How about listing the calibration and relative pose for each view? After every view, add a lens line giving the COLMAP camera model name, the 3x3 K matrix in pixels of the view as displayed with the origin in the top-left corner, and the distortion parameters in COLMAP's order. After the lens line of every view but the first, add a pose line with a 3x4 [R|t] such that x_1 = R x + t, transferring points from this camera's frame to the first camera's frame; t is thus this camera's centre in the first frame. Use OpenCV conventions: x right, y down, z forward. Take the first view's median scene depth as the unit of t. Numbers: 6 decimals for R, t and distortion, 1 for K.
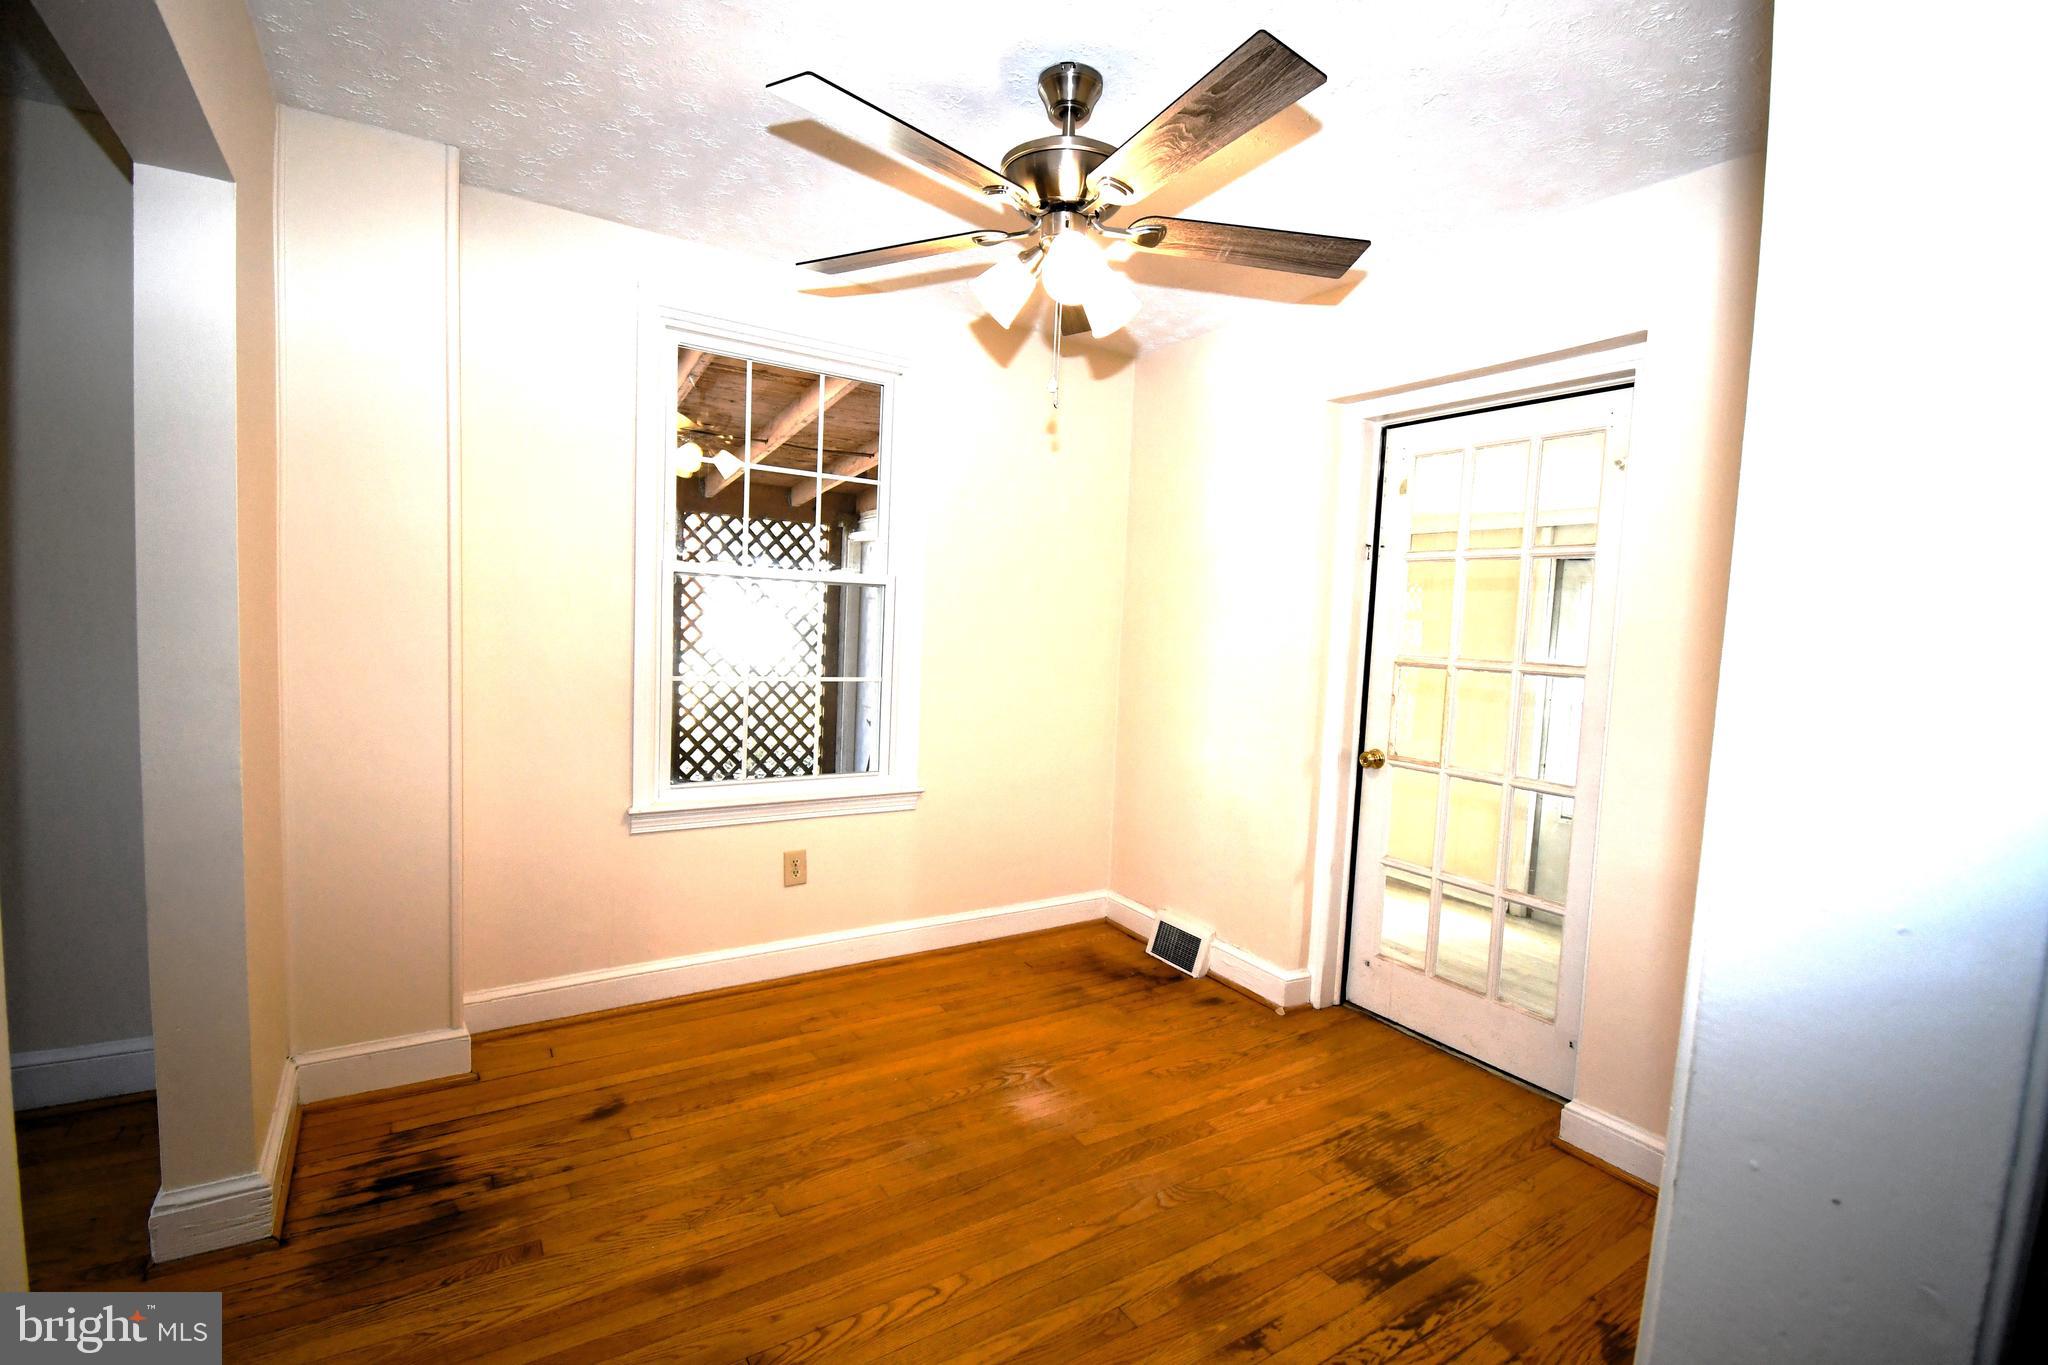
lens RADIAL K [[912.5, 0, 1020.9], [0, 912.5, 681.7], [0, 0, 1]] dist [0.013813, -0.021236]
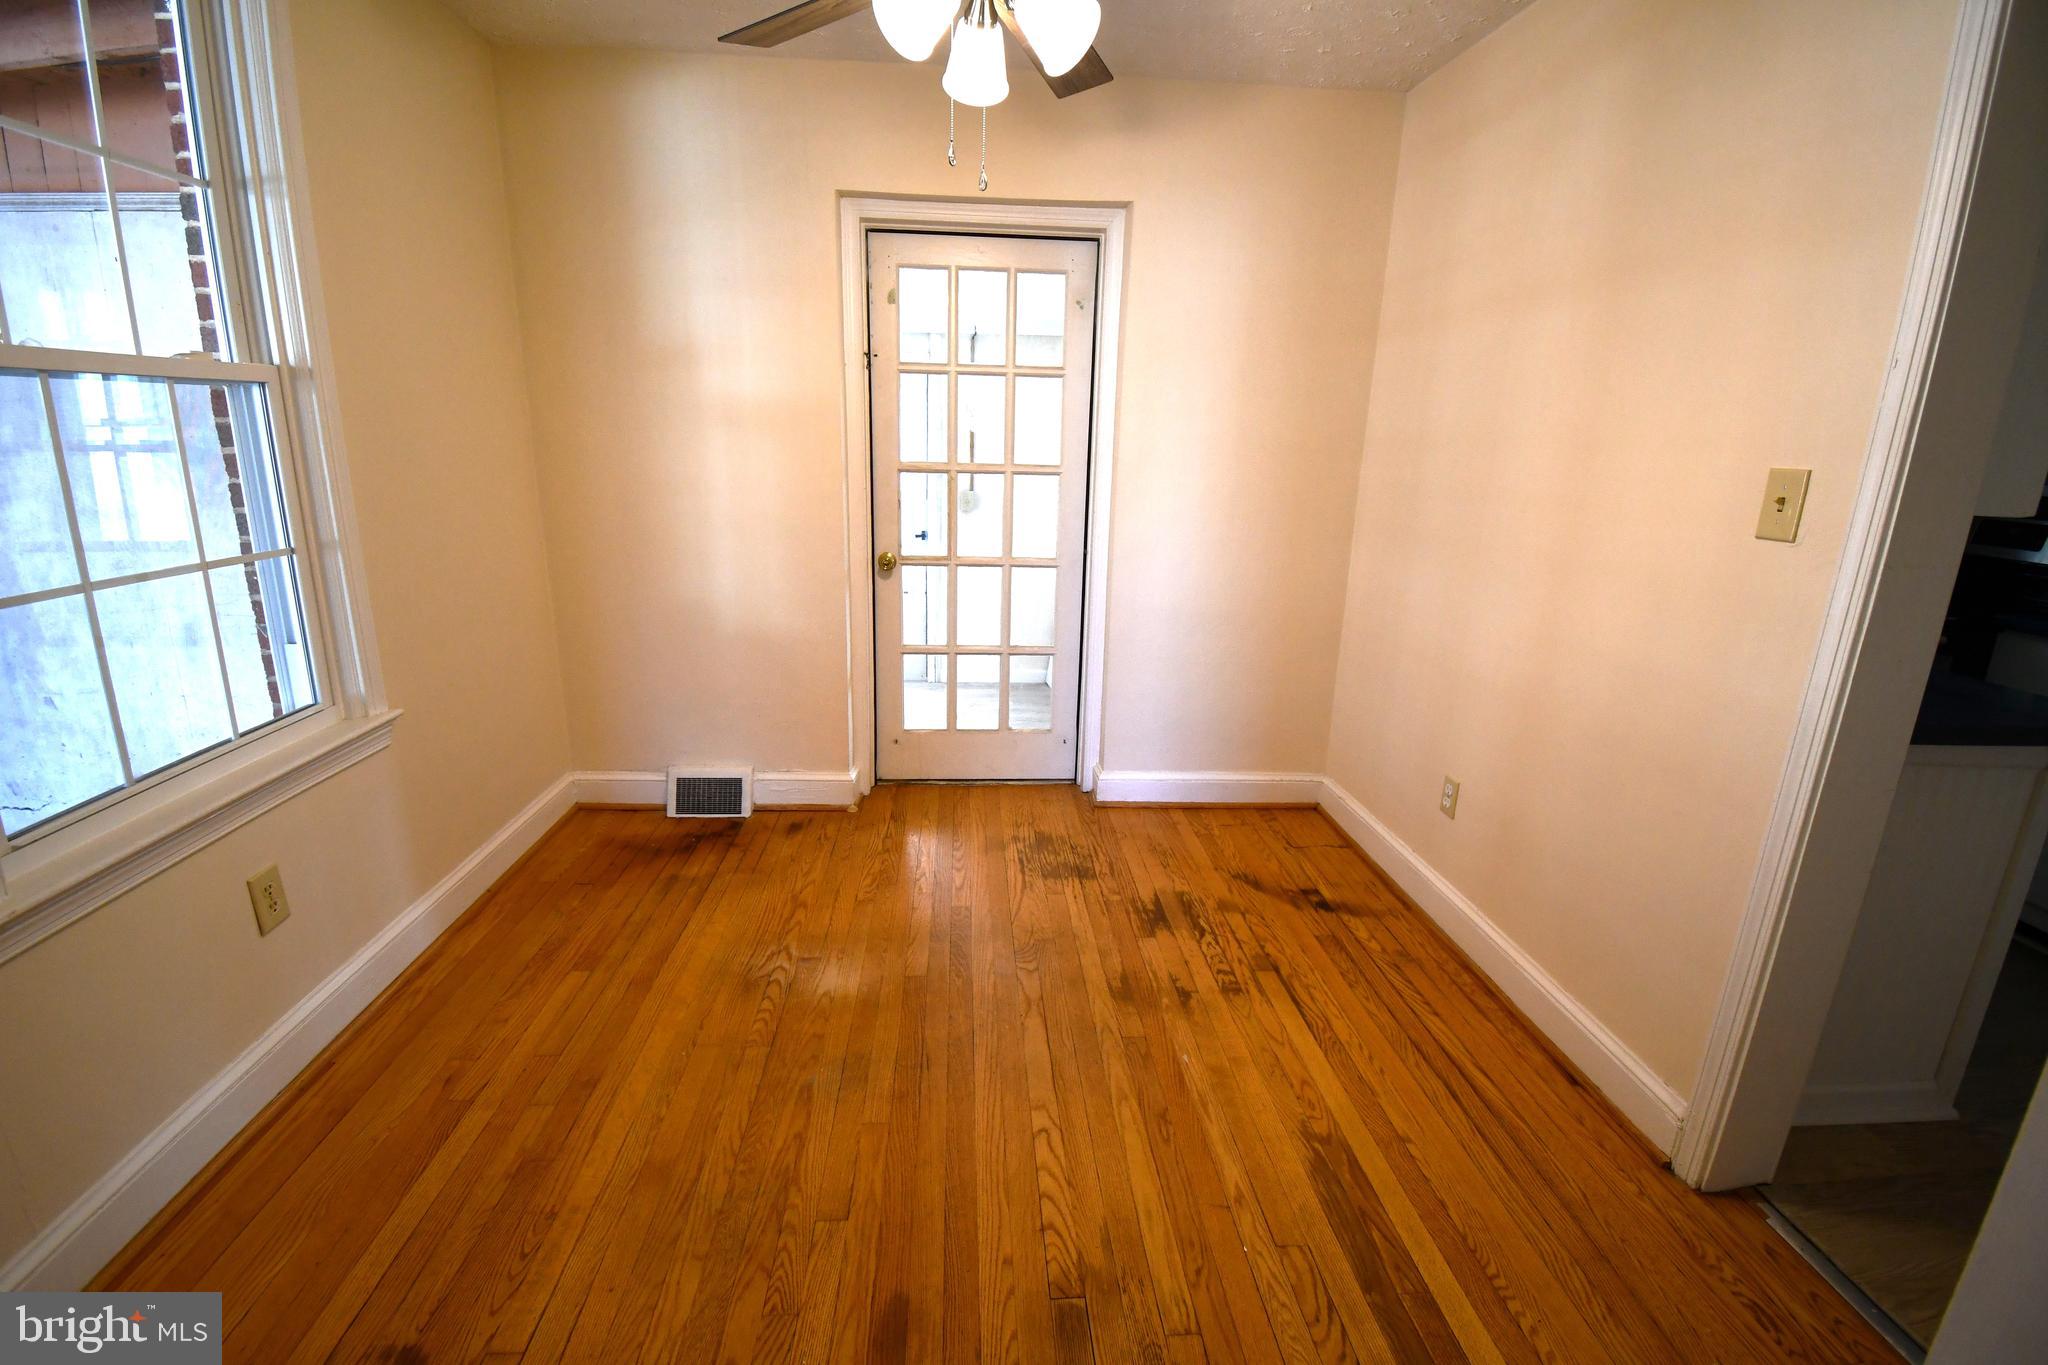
lens RADIAL K [[912.5, 0, 1020.9], [0, 912.5, 681.7], [0, 0, 1]] dist [0.013813, -0.021236]
pose [[0.473052, -0.257357, 0.842608, -0.560905], [0.059328, 0.963520, 0.260979, -0.058467], [-0.879034, -0.073466, 0.471064, 0.386102]]
